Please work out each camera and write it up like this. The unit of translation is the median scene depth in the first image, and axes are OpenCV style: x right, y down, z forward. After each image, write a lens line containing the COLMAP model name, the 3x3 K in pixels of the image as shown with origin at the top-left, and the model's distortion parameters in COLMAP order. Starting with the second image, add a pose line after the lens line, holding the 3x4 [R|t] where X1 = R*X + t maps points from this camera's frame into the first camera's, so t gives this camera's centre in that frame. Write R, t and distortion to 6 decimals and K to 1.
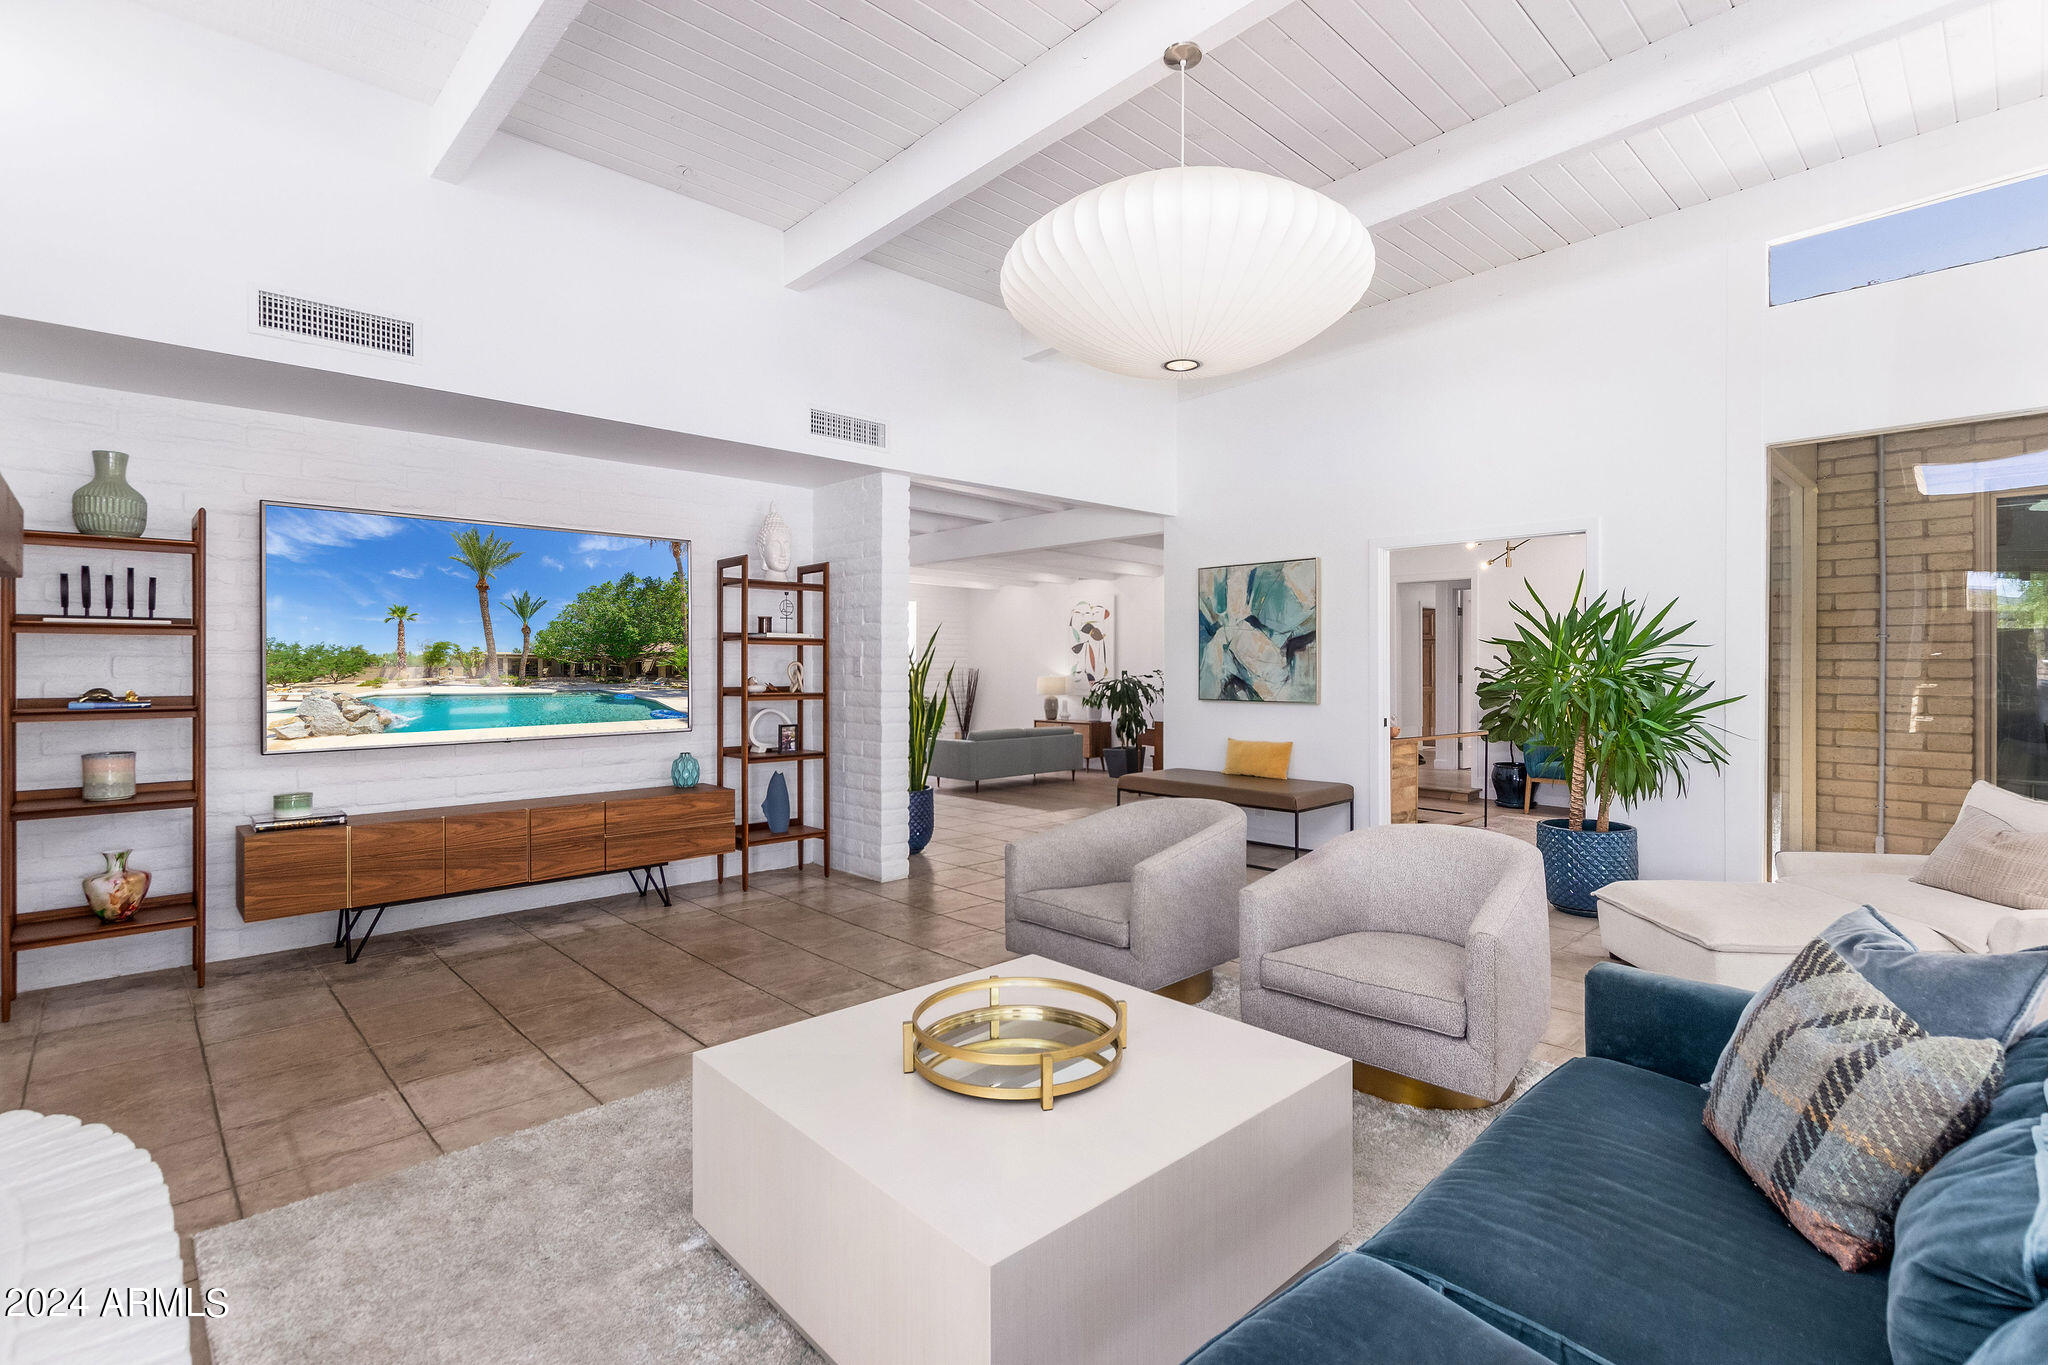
lens RADIAL K [[953.2, 0, 1034.6], [0, 953.2, 676.6], [0, 0, 1]] dist [0.004052, -0.001283]
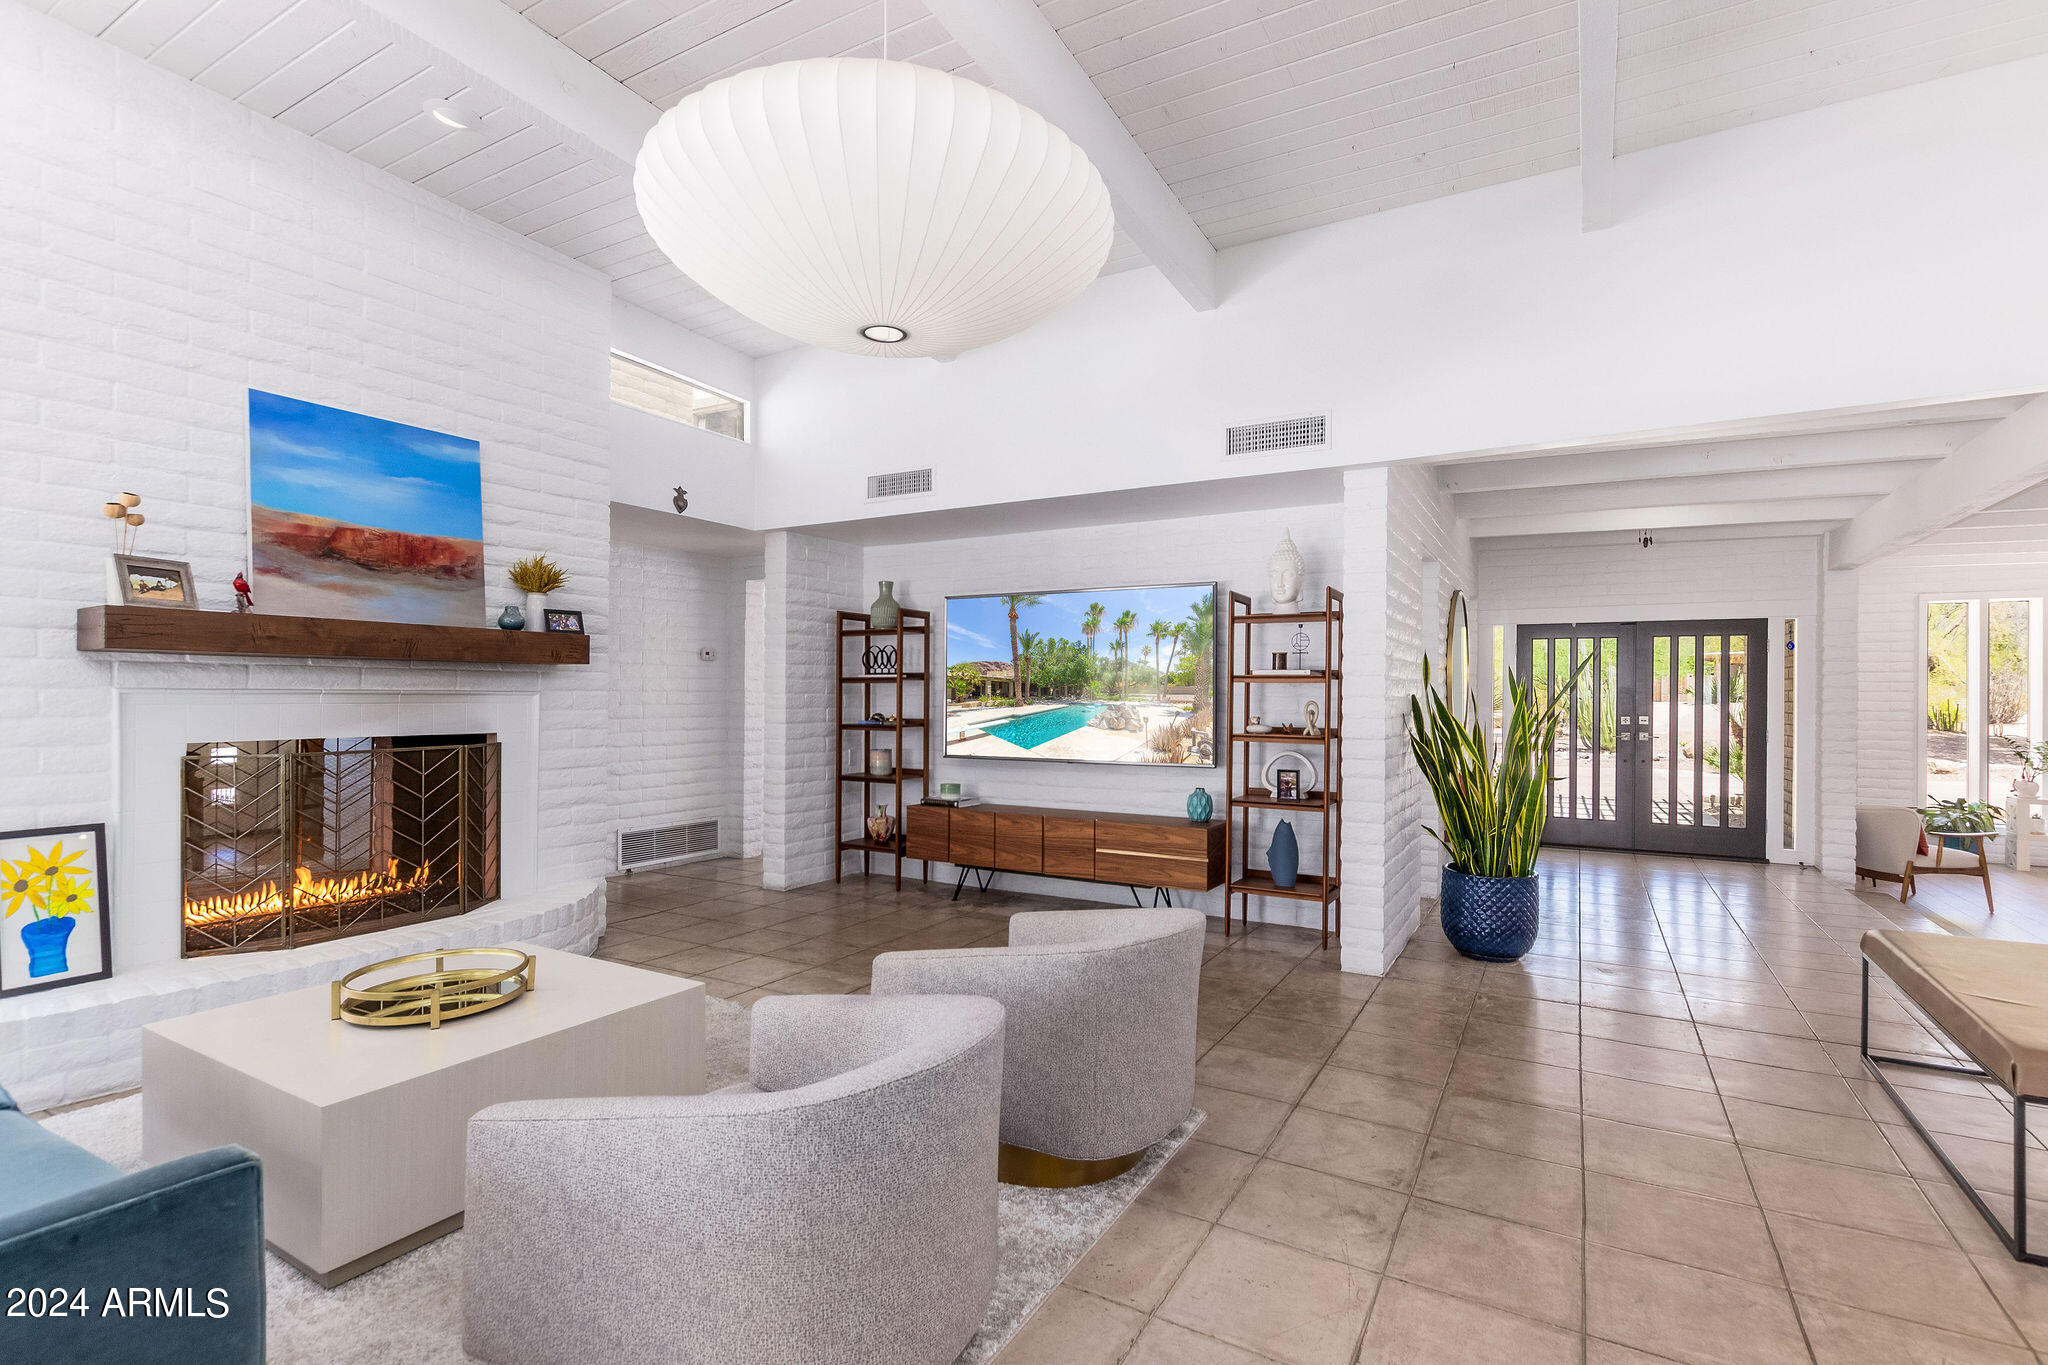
lens RADIAL K [[953.2, 0, 1044.4], [0, 953.2, 692.8], [0, 0, 1]] dist [0.004052, -0.001283]
pose [[0.295296, -0.005984, -0.955387, 0.592993], [-0.019693, 0.999730, -0.012349, -0.007432], [0.955203, 0.022461, 0.295098, 0.548913]]
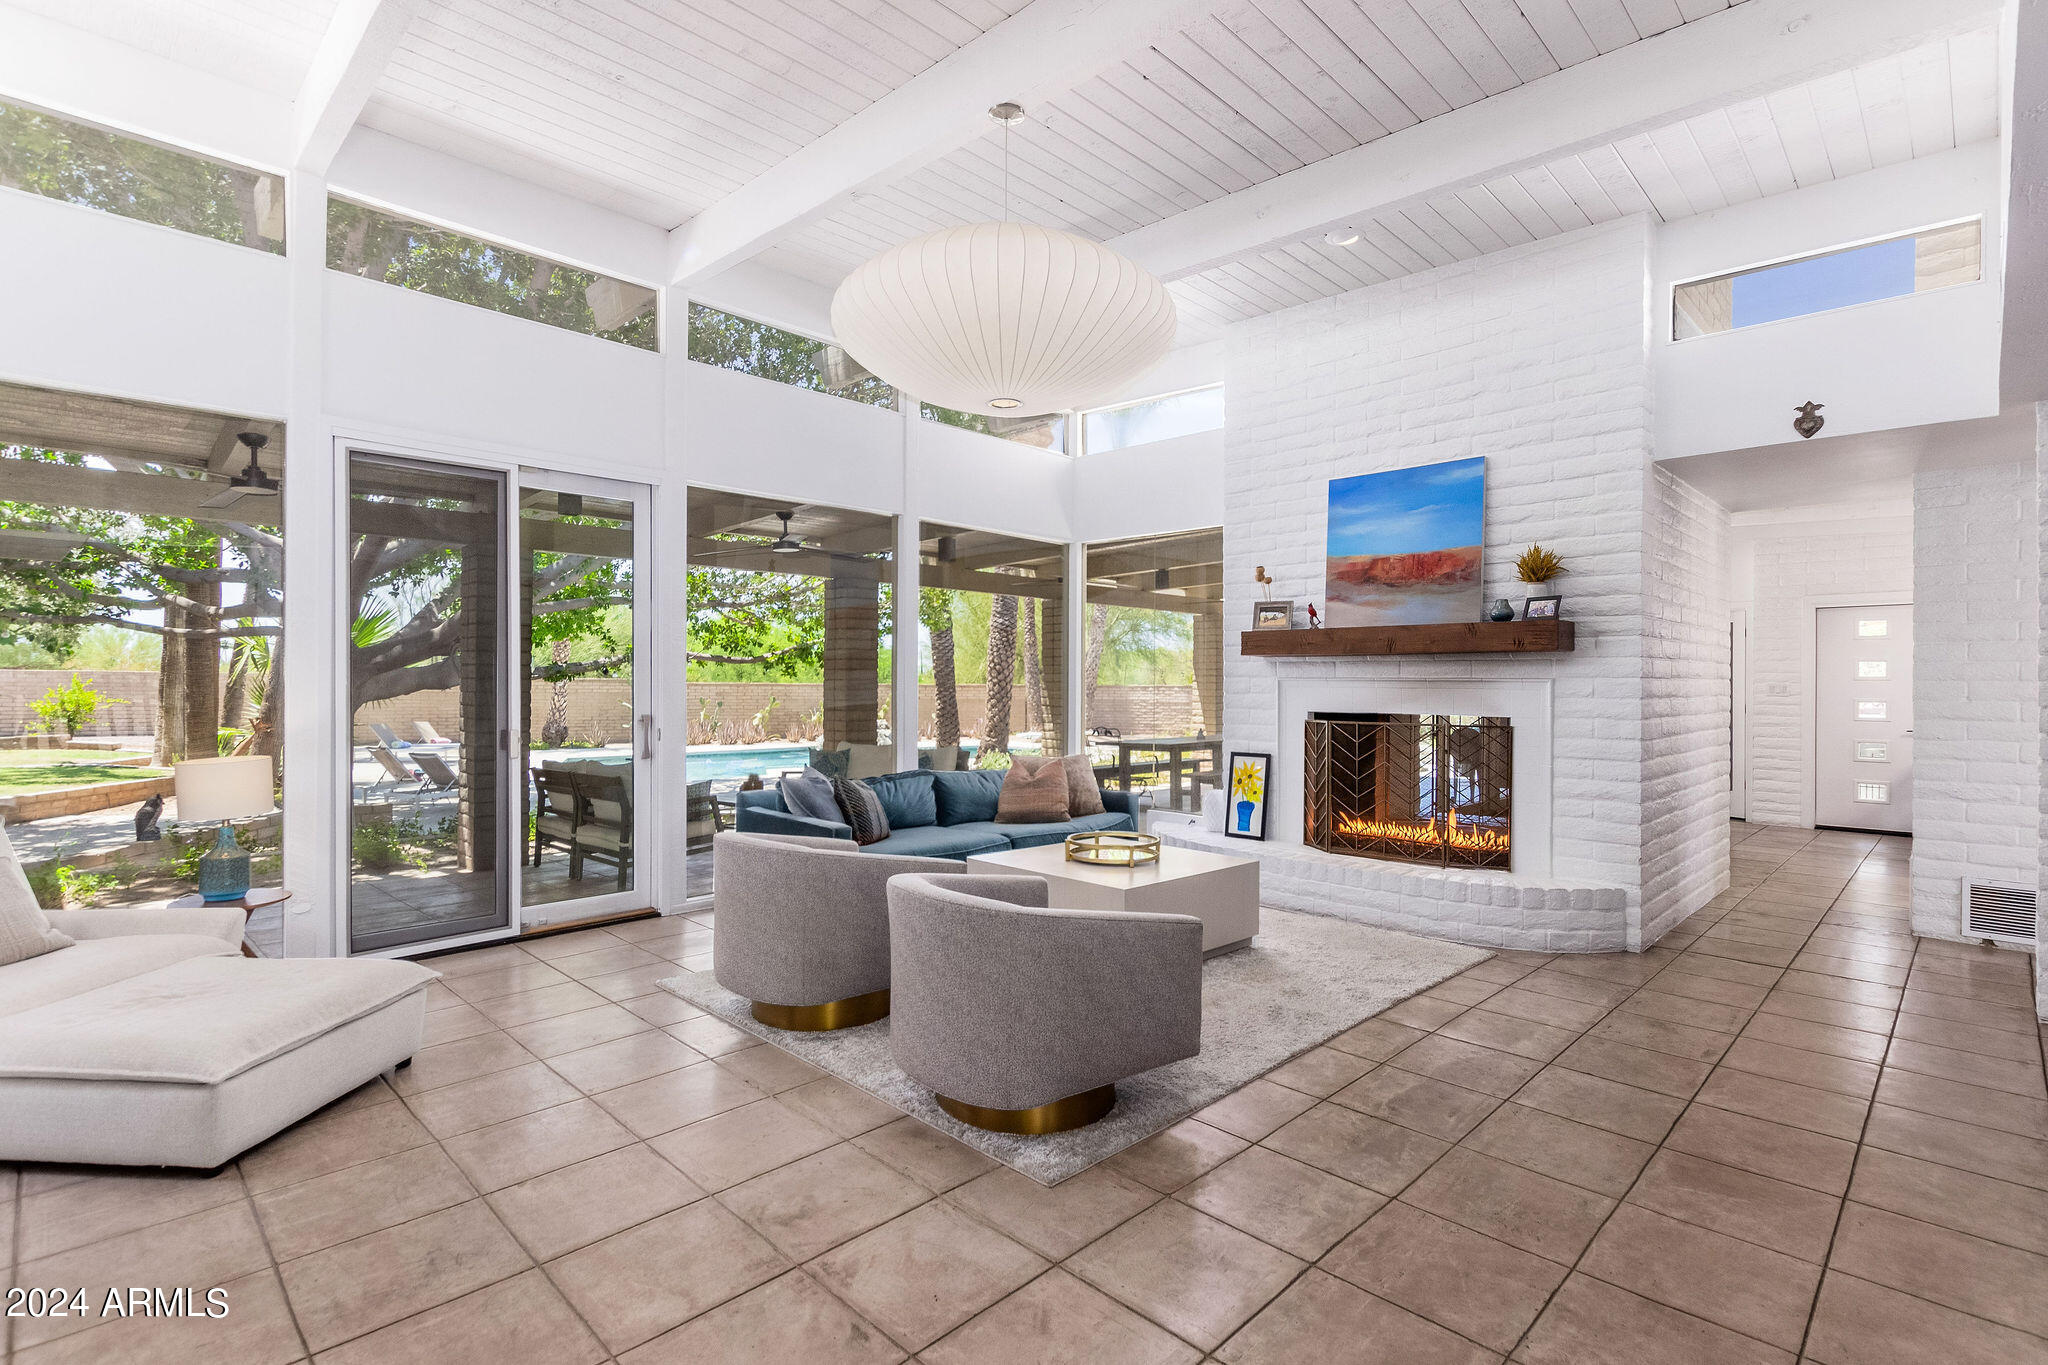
lens RADIAL K [[953.2, 0, 1026.6], [0, 953.2, 681.8], [0, 0, 1]] dist [0.004052, -0.001283]
pose [[-0.999522, -0.013662, -0.027718, 0.096584], [-0.014110, 0.999772, 0.016041, -0.015317], [0.027493, 0.016425, -0.999487, 1.281741]]
